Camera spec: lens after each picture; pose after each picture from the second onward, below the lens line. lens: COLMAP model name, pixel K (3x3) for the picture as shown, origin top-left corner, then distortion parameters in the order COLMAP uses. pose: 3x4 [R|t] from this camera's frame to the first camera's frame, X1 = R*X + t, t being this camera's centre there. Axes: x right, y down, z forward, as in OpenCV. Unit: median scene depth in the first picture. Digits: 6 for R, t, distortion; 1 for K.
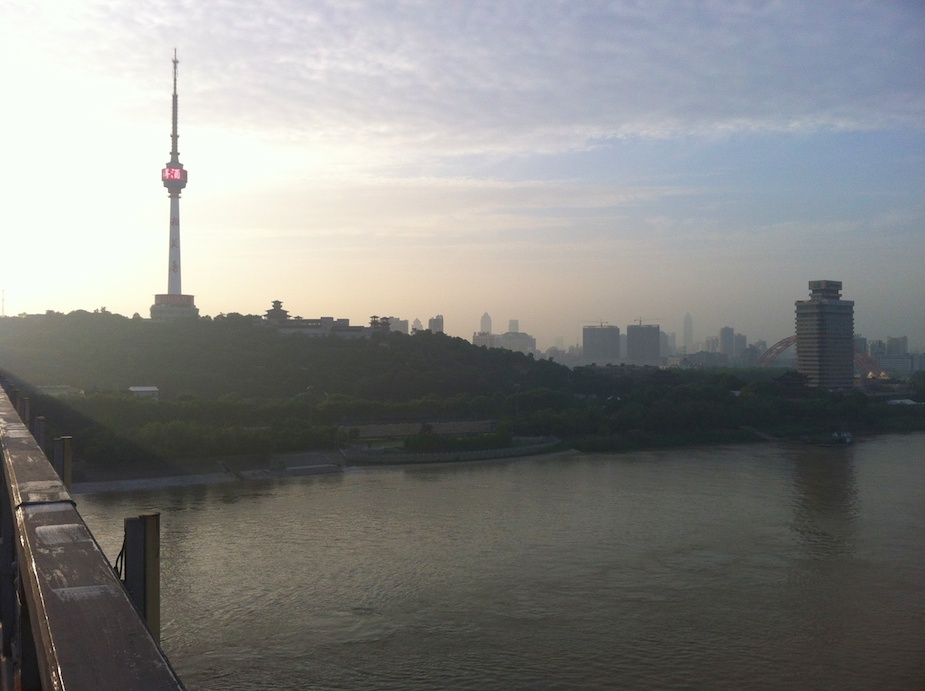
lens RADIAL K [[867.9, 0, 462.6], [0, 867.9, 340.4], [0, 0, 1]] dist [-0.034902, 0.000000]
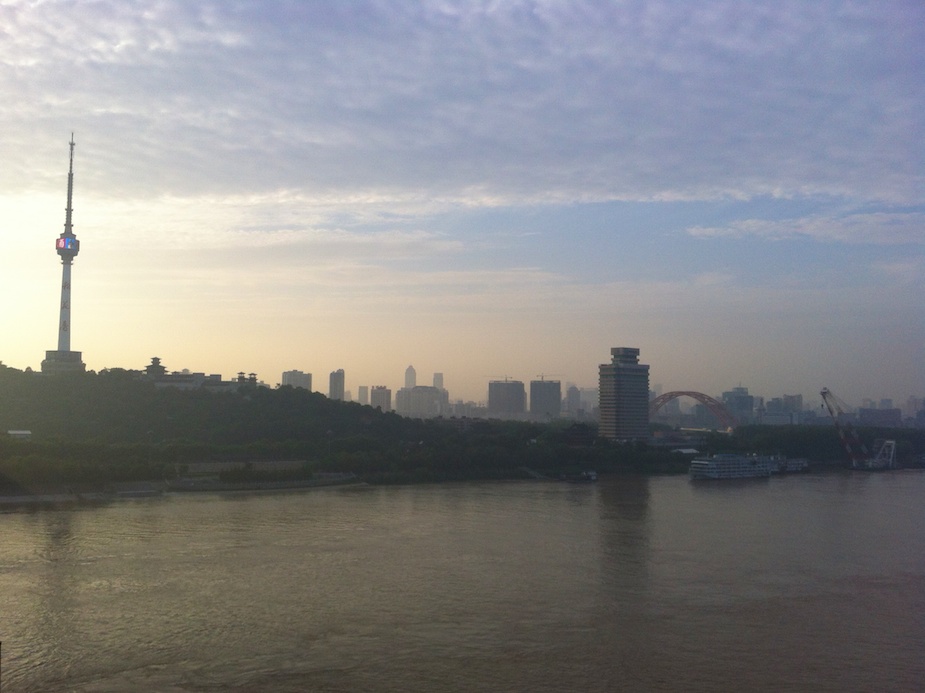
lens RADIAL K [[867.9, 0, 458.5], [0, 867.9, 350.2], [0, 0, 1]] dist [-0.034902, 0.000000]
pose [[0.996733, 0.014540, 0.079445, 0.089017], [-0.010562, 0.998680, -0.050268, -0.002945], [-0.080071, 0.049264, 0.995571, -0.154467]]
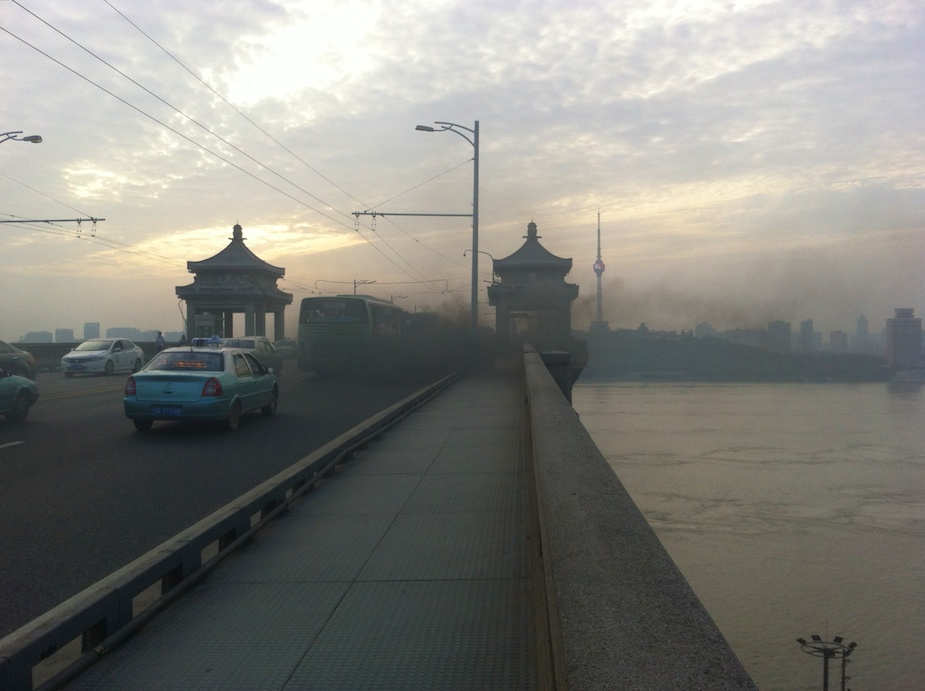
lens RADIAL K [[867.9, 0, 459.7], [0, 867.9, 346.2], [0, 0, 1]] dist [-0.034902, 0.000000]
pose [[0.856044, -0.007586, -0.516848, 0.517452], [0.013770, 0.999872, 0.008131, -0.011368], [0.516720, -0.014078, 0.856039, -1.109704]]
